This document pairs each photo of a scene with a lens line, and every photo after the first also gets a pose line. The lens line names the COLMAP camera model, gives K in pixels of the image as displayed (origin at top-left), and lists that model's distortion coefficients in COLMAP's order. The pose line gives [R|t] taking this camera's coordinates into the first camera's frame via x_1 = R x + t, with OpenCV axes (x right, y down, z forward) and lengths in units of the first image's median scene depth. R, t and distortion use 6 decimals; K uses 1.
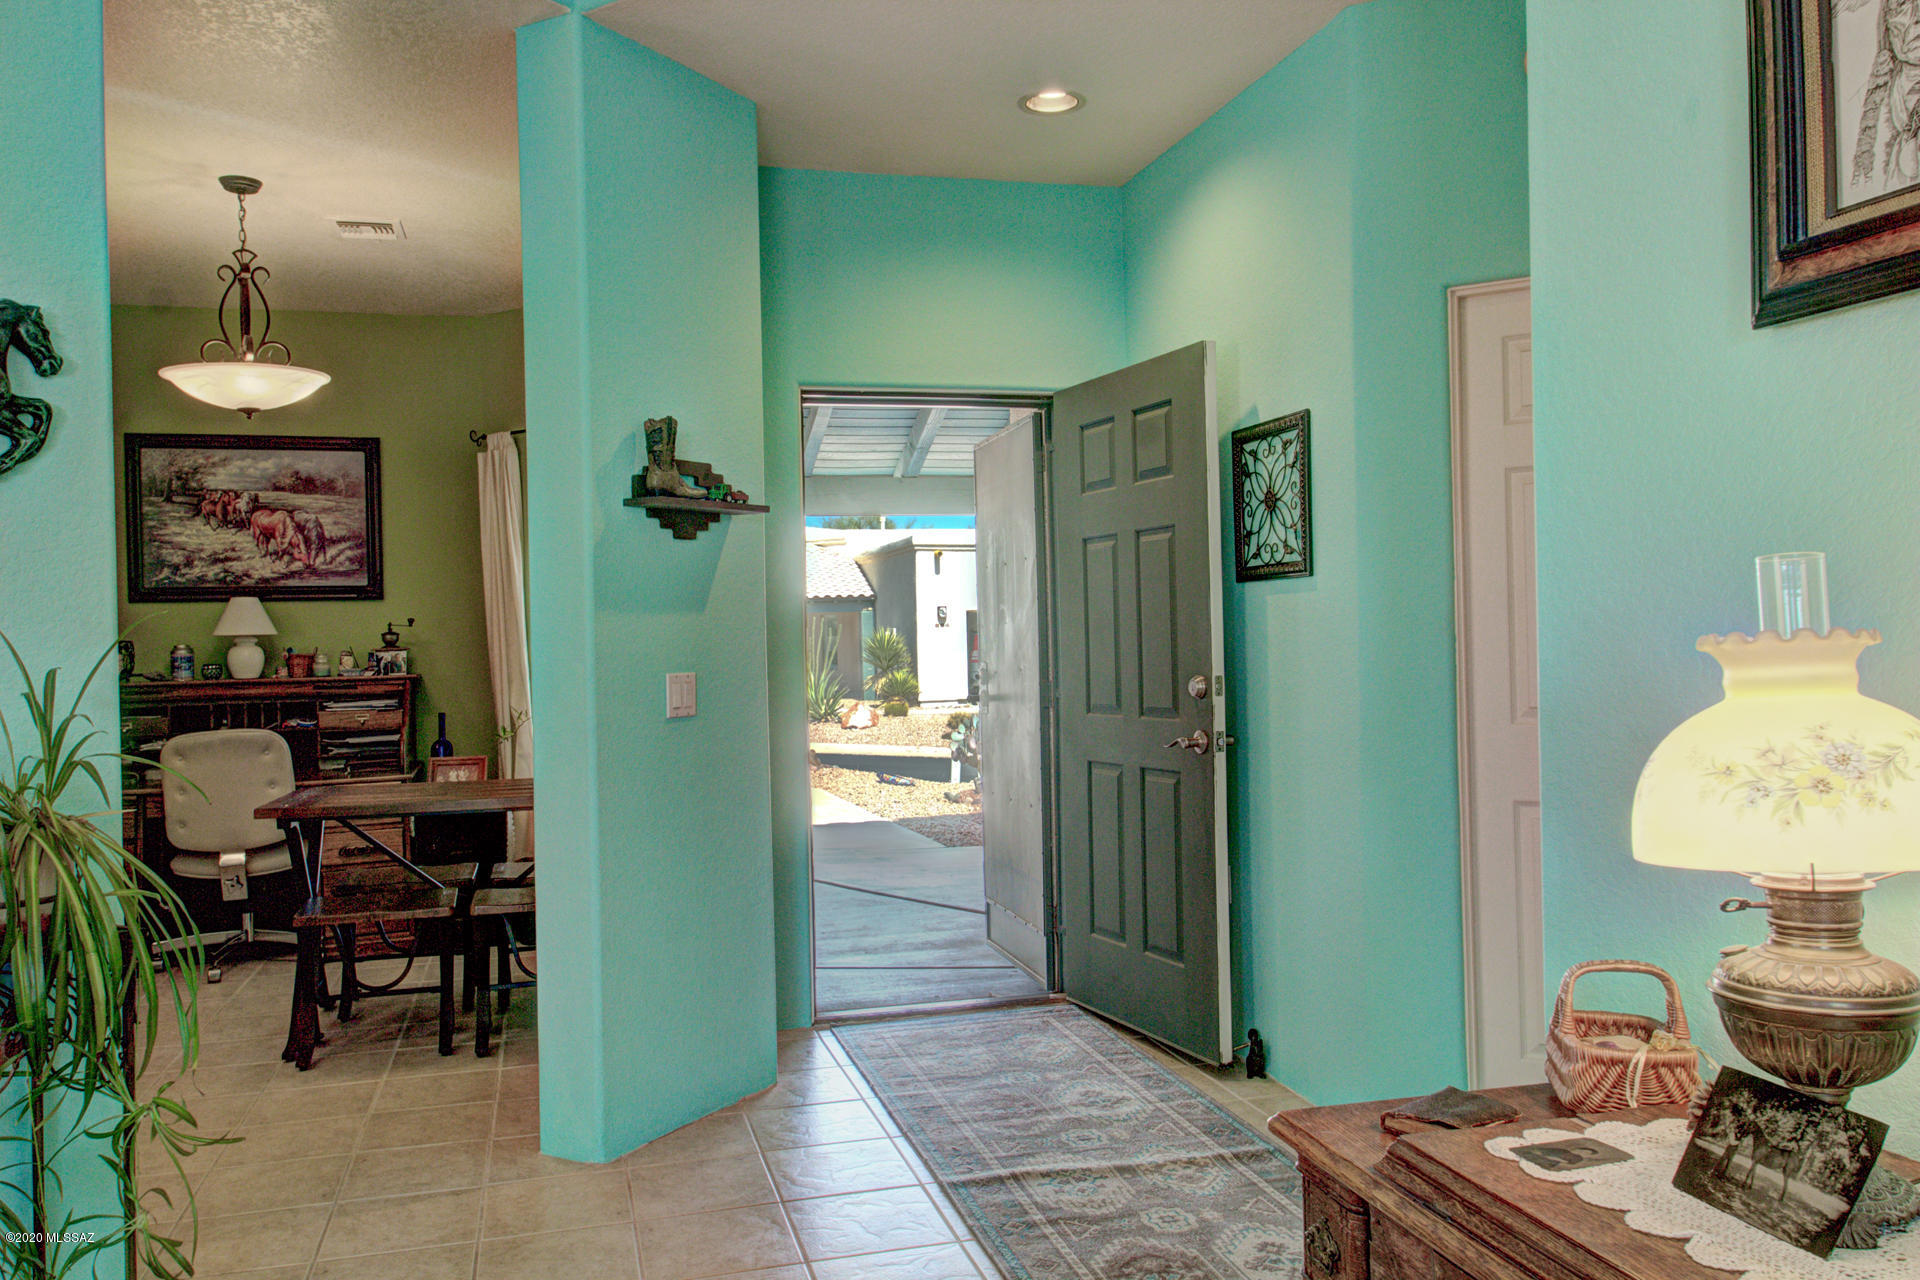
lens RADIAL K [[1555.6, 0, 963.2], [0, 1555.6, 643.4], [0, 0, 1]] dist [-0.001487, -0.000131]
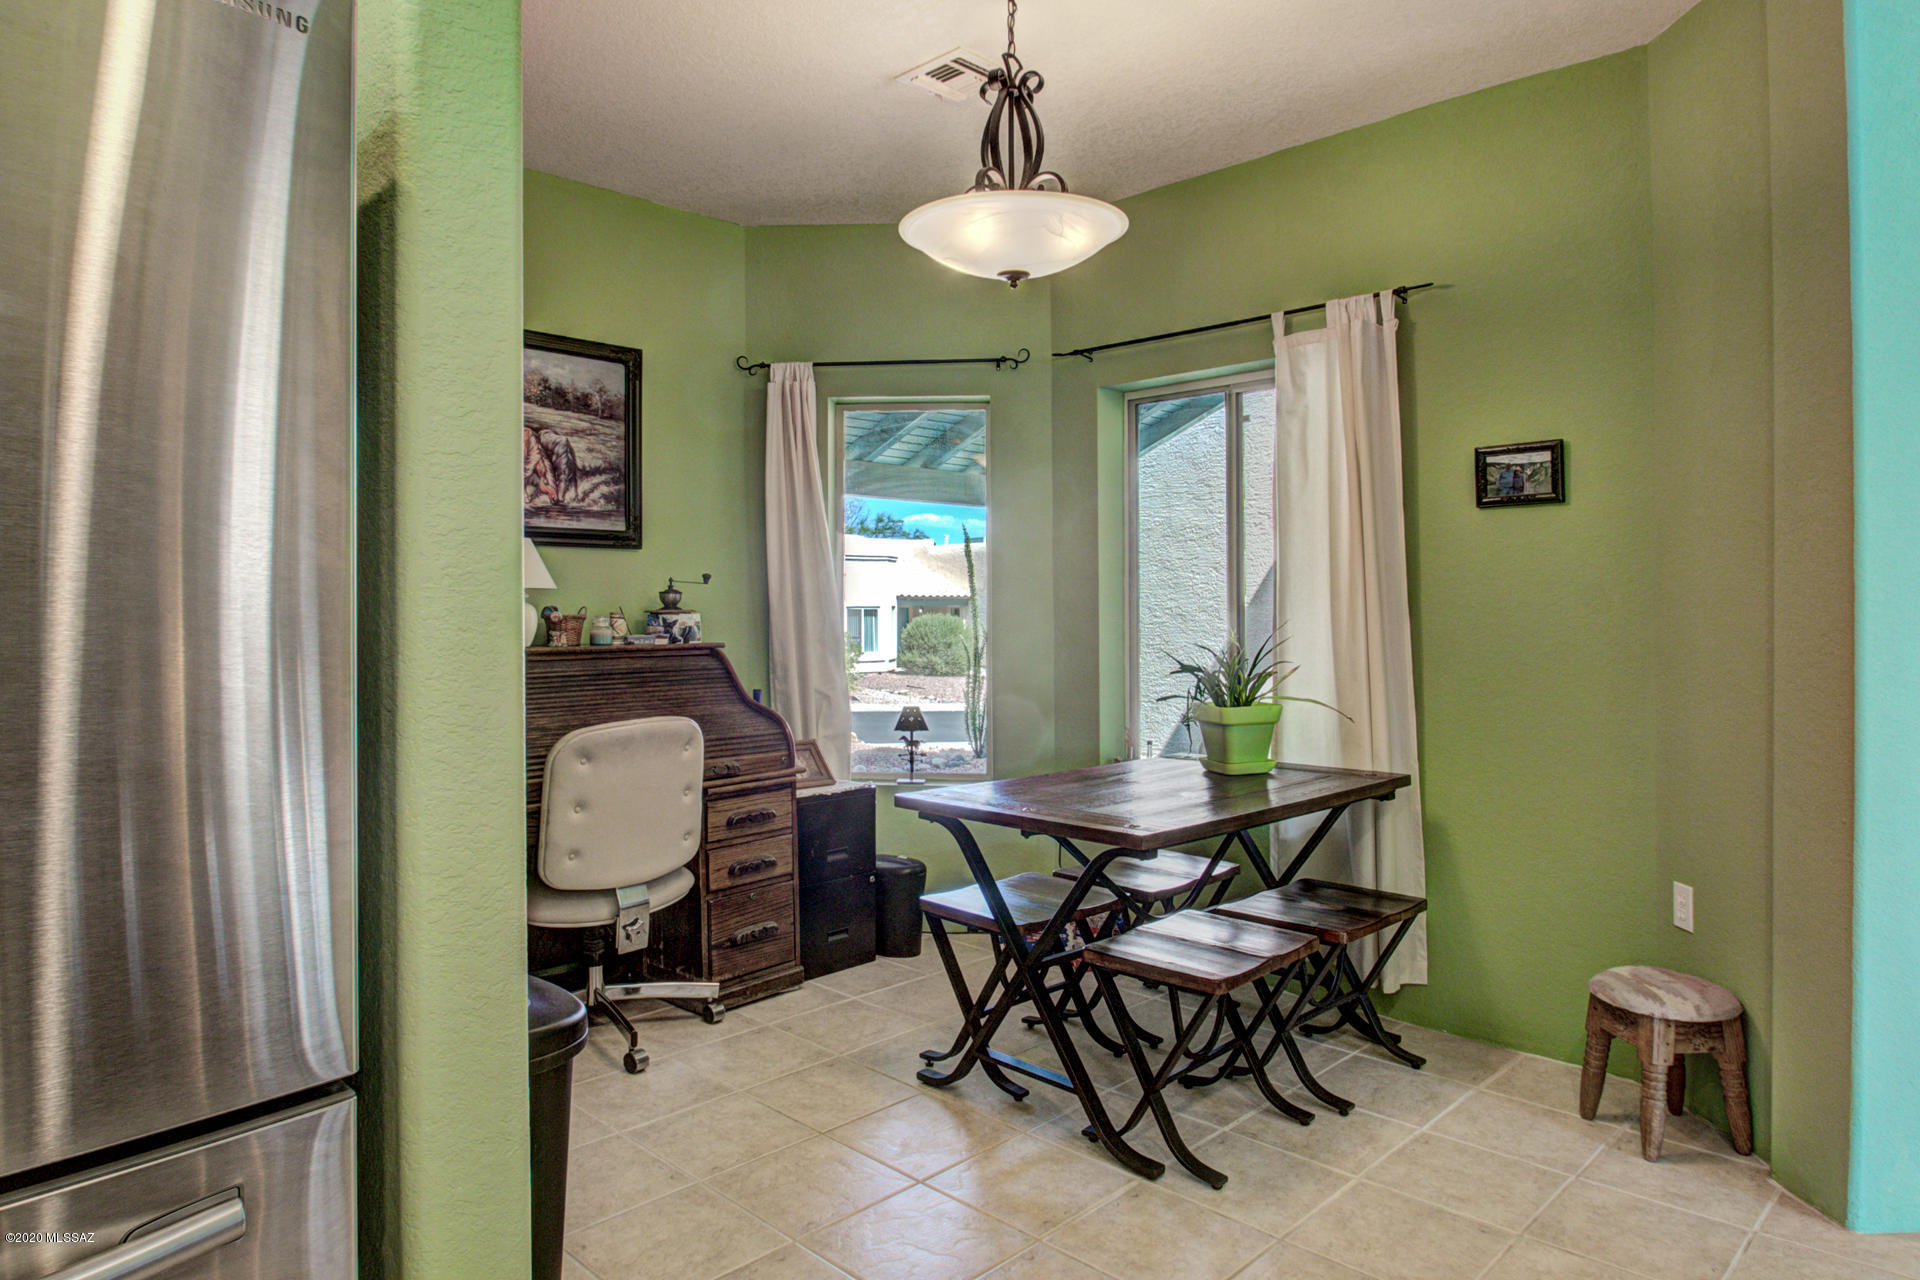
lens RADIAL K [[1175.3, 0, 982.6], [0, 1175.3, 603.2], [0, 0, 1]] dist [-0.007240, -0.001100]
pose [[0.853822, 0.025033, 0.519963, -0.542324], [-0.019568, 0.999681, -0.015996, 0.006075], [-0.520197, 0.003484, 0.854039, 0.388041]]
